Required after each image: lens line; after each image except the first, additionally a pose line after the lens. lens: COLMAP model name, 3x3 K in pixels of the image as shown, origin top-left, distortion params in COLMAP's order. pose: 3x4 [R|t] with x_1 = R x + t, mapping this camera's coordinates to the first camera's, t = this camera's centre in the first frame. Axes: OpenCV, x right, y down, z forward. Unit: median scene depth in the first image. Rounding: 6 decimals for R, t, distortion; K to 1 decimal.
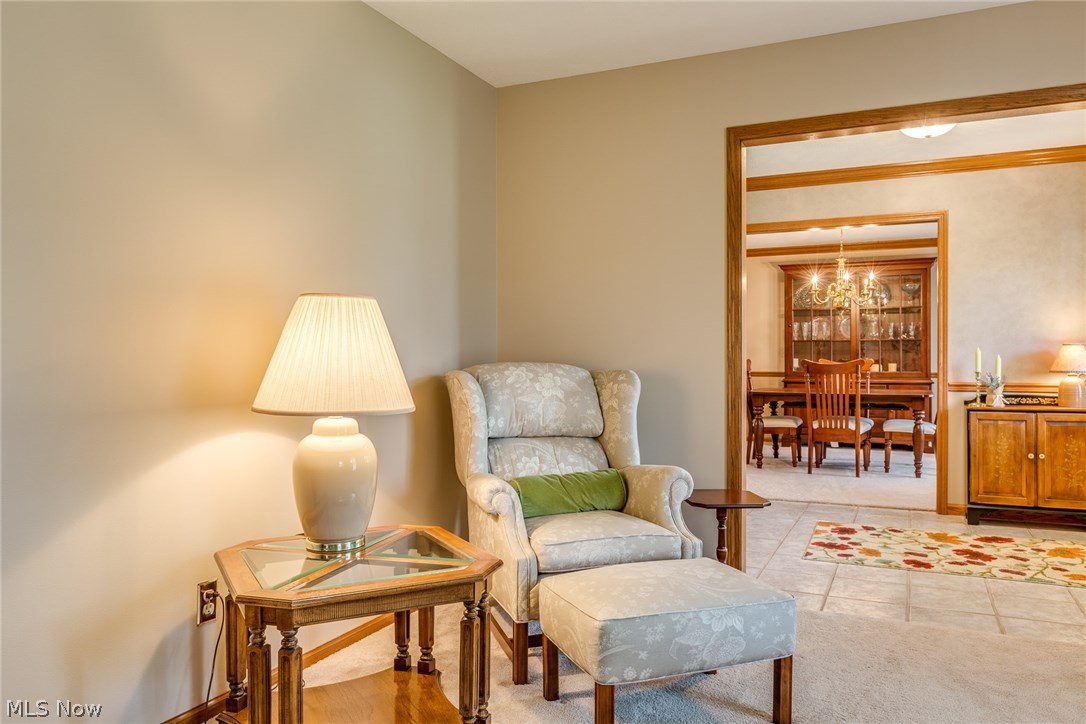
lens RADIAL K [[791.5, 0, 545.9], [0, 791.5, 360.2], [0, 0, 1]] dist [0.012307, 0.004516]
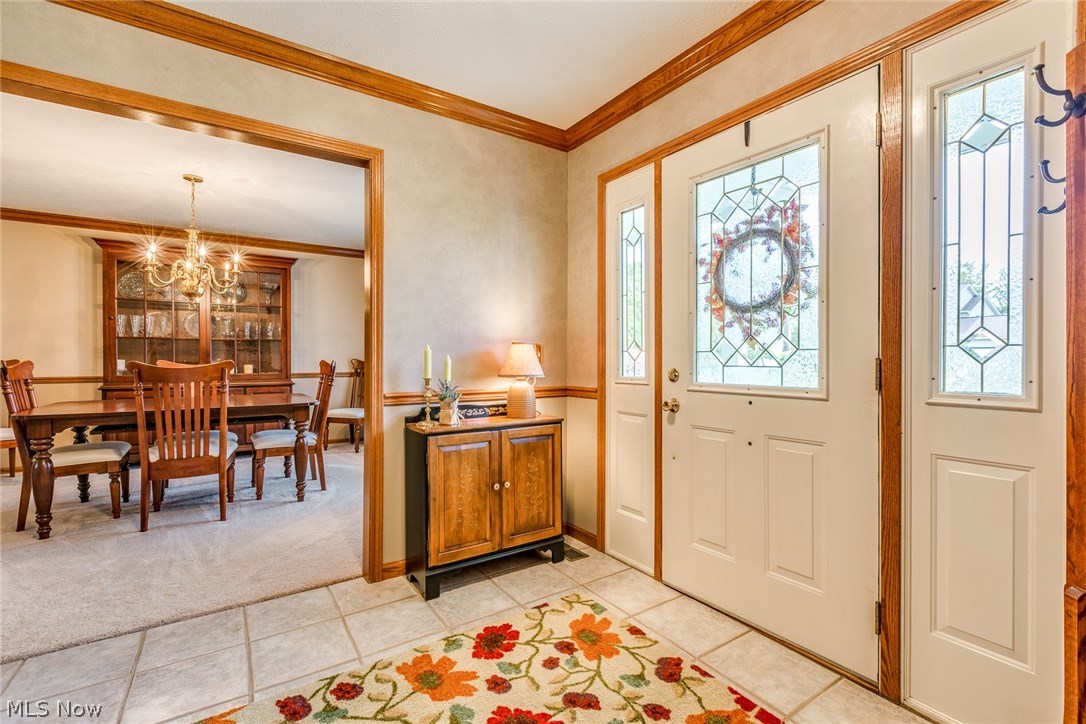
lens RADIAL K [[484.5, 0, 543.6], [0, 484.5, 360.2], [0, 0, 1]] dist [0.001574, -0.000792]
pose [[0.528297, -0.001646, 0.849058, 0.230035], [0.001485, 0.999998, 0.001014, -0.002431], [-0.849058, 0.000725, 0.528298, 0.697823]]
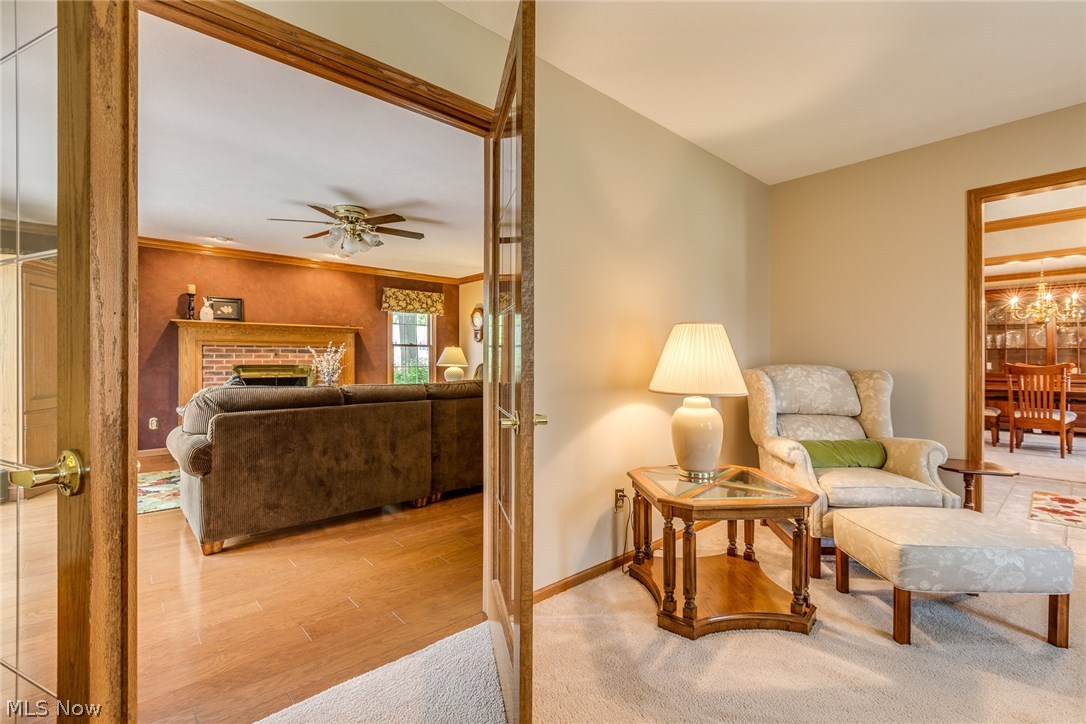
lens RADIAL K [[484.5, 0, 543.6], [0, 484.5, 360.2], [0, 0, 1]] dist [0.001574, -0.000792]
pose [[0.917931, 0.001377, -0.396738, -0.070488], [-0.003670, 0.999981, -0.005021, 0.000858], [0.396724, 0.006065, 0.917918, -0.025141]]
